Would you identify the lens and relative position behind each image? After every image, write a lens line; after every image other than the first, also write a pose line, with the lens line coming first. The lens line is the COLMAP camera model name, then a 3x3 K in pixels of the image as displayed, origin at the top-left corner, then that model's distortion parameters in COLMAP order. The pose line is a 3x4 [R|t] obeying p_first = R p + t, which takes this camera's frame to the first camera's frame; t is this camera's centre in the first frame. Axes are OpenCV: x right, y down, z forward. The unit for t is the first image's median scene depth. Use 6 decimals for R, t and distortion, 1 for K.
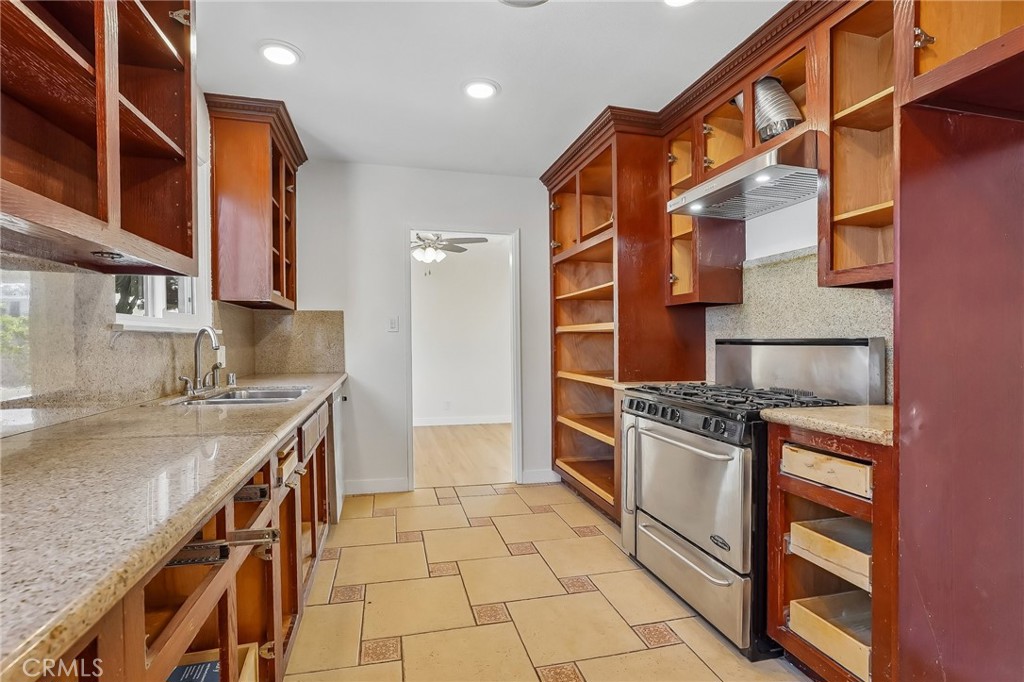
lens RADIAL K [[502.0, 0, 512.0], [0, 502.0, 341.0], [0, 0, 1]] dist [-0.001249, 0.018854]
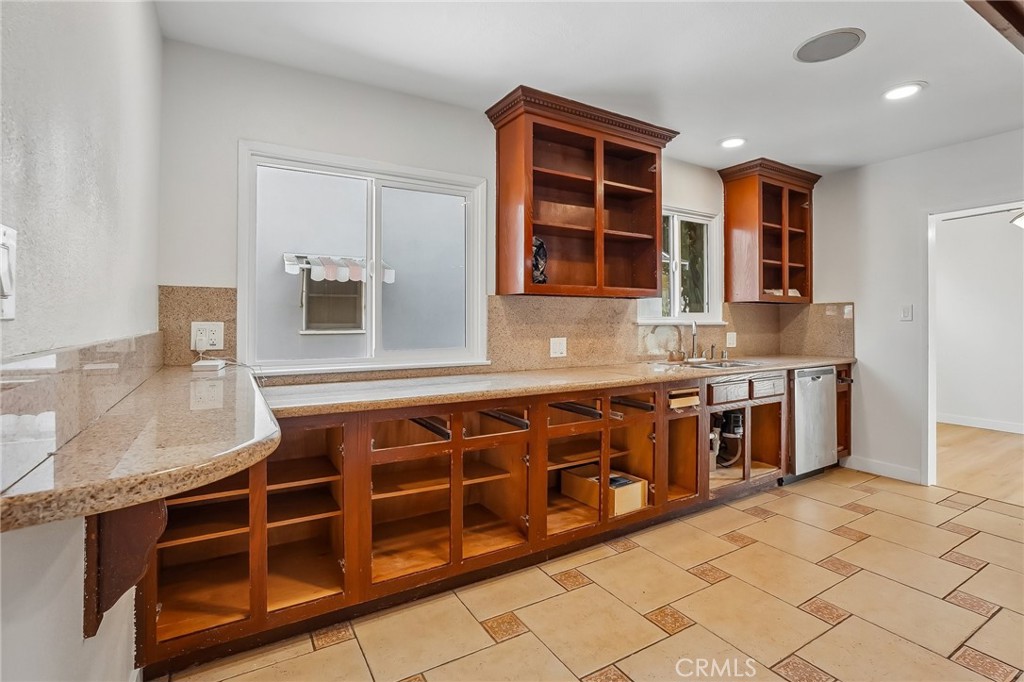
lens RADIAL K [[474.7, 0, 511.6], [0, 474.7, 325.5], [0, 0, 1]] dist [-0.051372, 0.016029]
pose [[0.291686, 0.011683, -0.956443, 0.566000], [-0.002690, 0.999931, 0.011394, -0.025099], [0.956510, -0.000751, 0.291697, -0.037187]]
